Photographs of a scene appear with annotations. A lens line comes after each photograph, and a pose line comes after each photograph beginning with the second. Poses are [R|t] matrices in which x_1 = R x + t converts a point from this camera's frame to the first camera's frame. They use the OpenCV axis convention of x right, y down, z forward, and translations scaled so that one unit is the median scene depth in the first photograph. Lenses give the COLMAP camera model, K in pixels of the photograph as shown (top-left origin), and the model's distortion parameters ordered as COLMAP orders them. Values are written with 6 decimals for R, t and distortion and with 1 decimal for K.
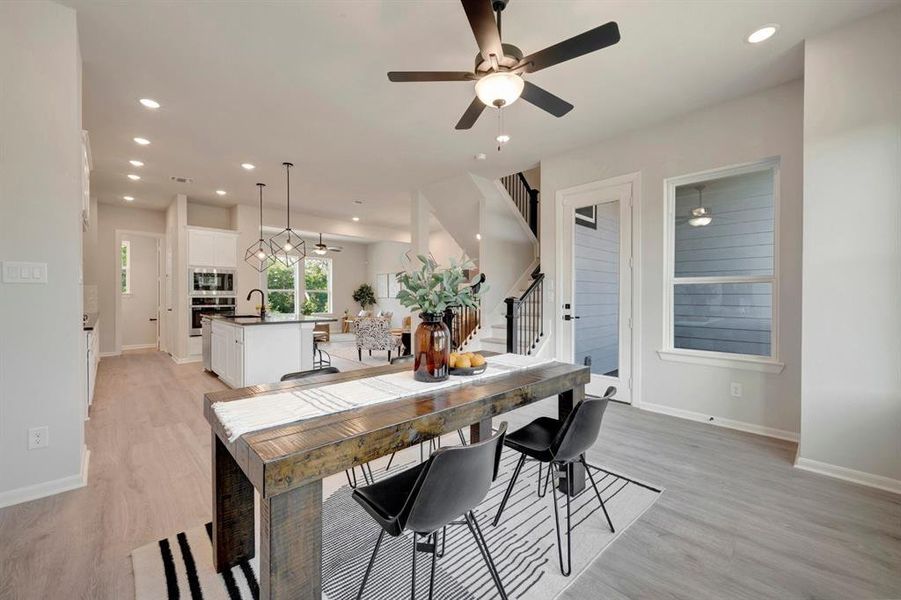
lens RADIAL K [[356.3, 0, 453.2], [0, 356.3, 300.2], [0, 0, 1]] dist [0.001346, -0.000549]
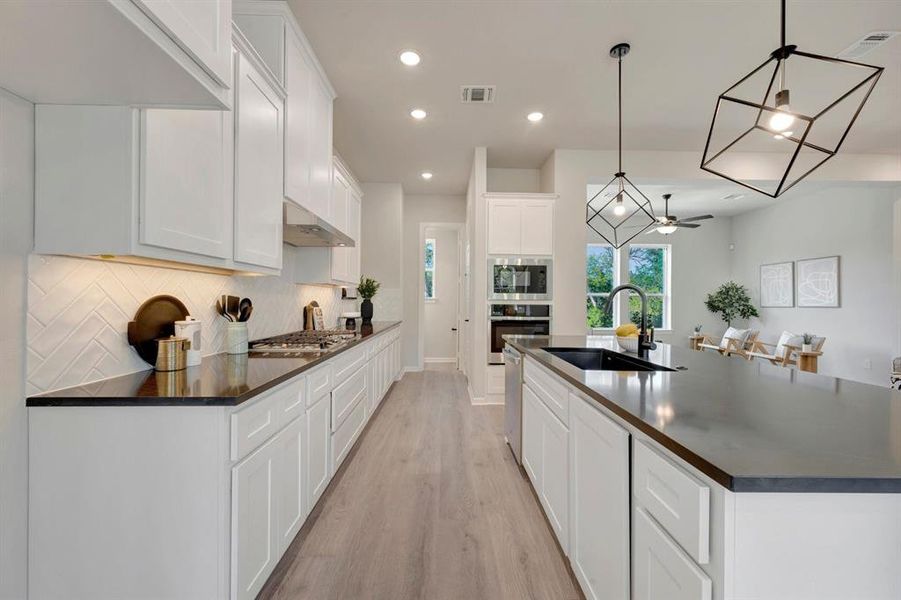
lens RADIAL K [[356.3, 0, 453.7], [0, 356.3, 299.5], [0, 0, 1]] dist [0.001346, -0.000549]
pose [[0.736030, 0.001190, -0.676947, -0.312316], [-0.013871, 0.999815, -0.013325, -0.005819], [0.676806, 0.019197, 0.735911, 0.432551]]
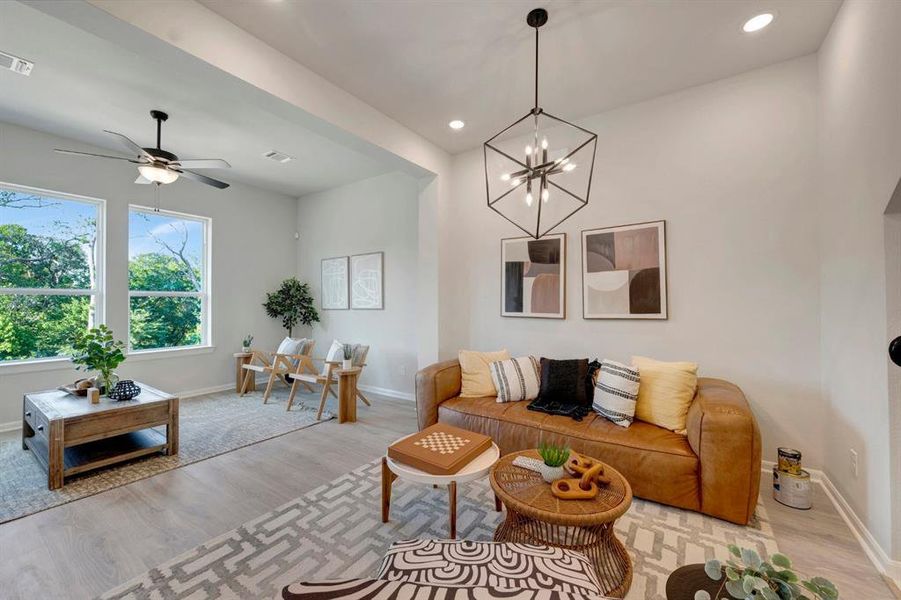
lens RADIAL K [[356.3, 0, 453.5], [0, 356.3, 299.0], [0, 0, 1]] dist [0.001346, -0.000549]
pose [[0.979038, 0.000014, 0.203676, -0.230870], [0.004048, 0.999801, -0.019527, -0.016206], [-0.203636, 0.019942, 0.978844, 0.842318]]
